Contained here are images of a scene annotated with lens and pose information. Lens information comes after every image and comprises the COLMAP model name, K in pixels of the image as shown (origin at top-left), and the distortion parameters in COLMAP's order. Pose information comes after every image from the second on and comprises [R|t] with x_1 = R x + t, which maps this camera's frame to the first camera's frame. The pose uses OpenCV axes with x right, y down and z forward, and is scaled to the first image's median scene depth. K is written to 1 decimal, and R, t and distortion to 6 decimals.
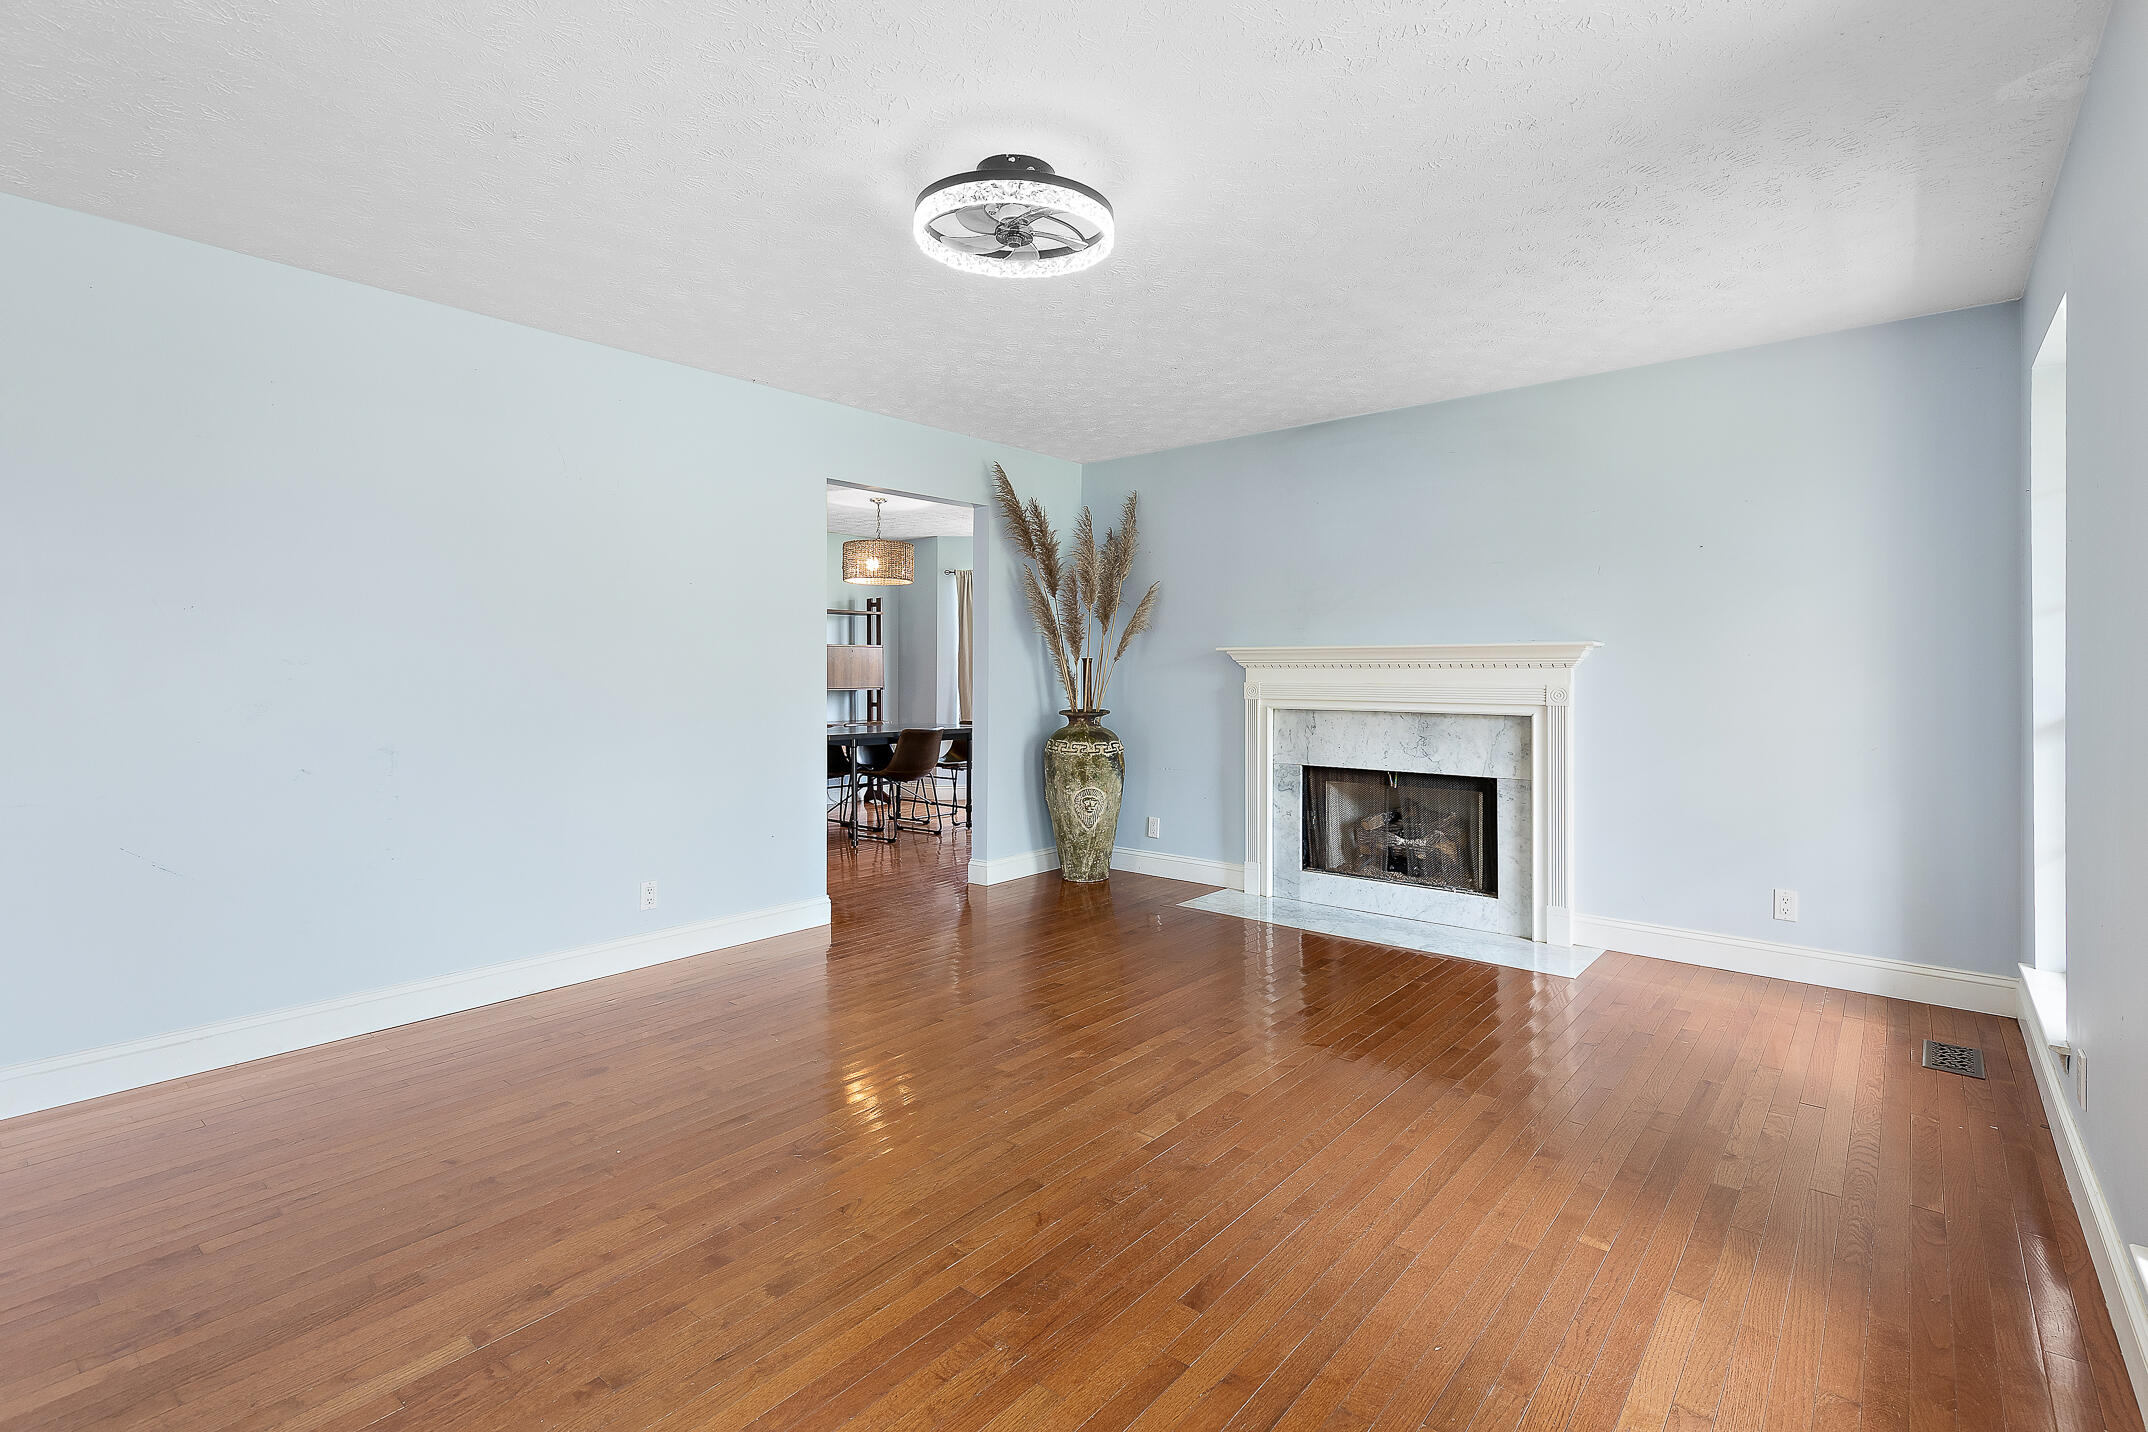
lens RADIAL K [[1004.4, 0, 1065.1], [0, 1004.4, 675.8], [0, 0, 1]] dist [0.019315, 0.000049]
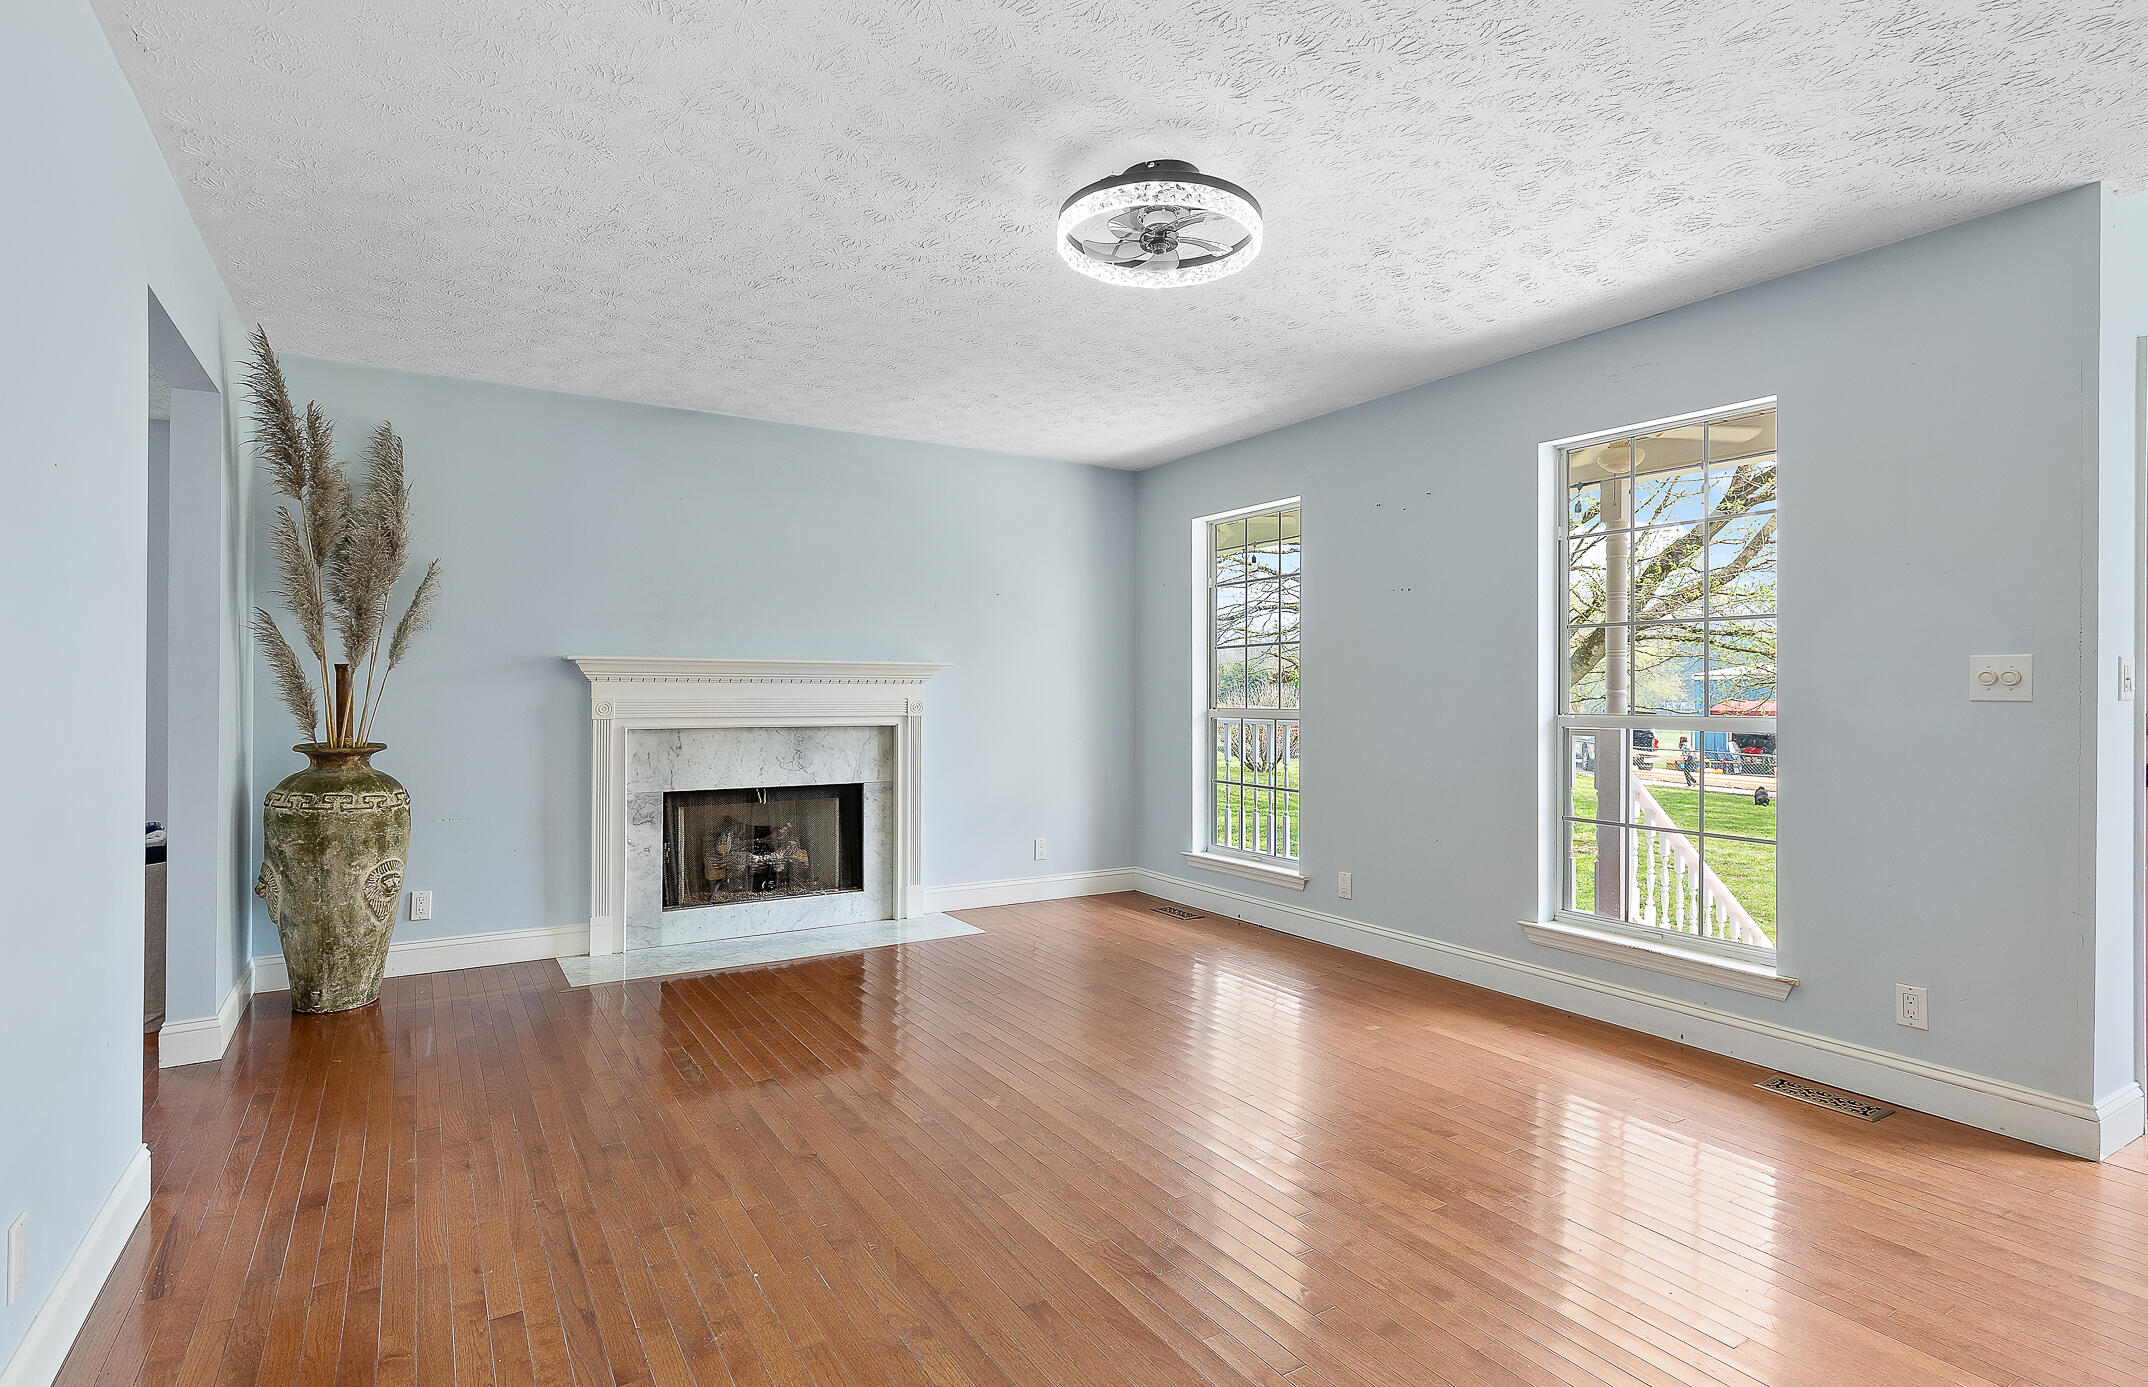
lens RADIAL K [[1039.9, 0, 1074.0], [0, 1039.9, 693.5], [0, 0, 1]] dist [0.000959, 0.000232]
pose [[0.311072, -0.004741, 0.950374, -0.527709], [-0.001512, 0.999984, 0.005484, -0.003221], [-0.950385, -0.003142, 0.311060, 0.381644]]
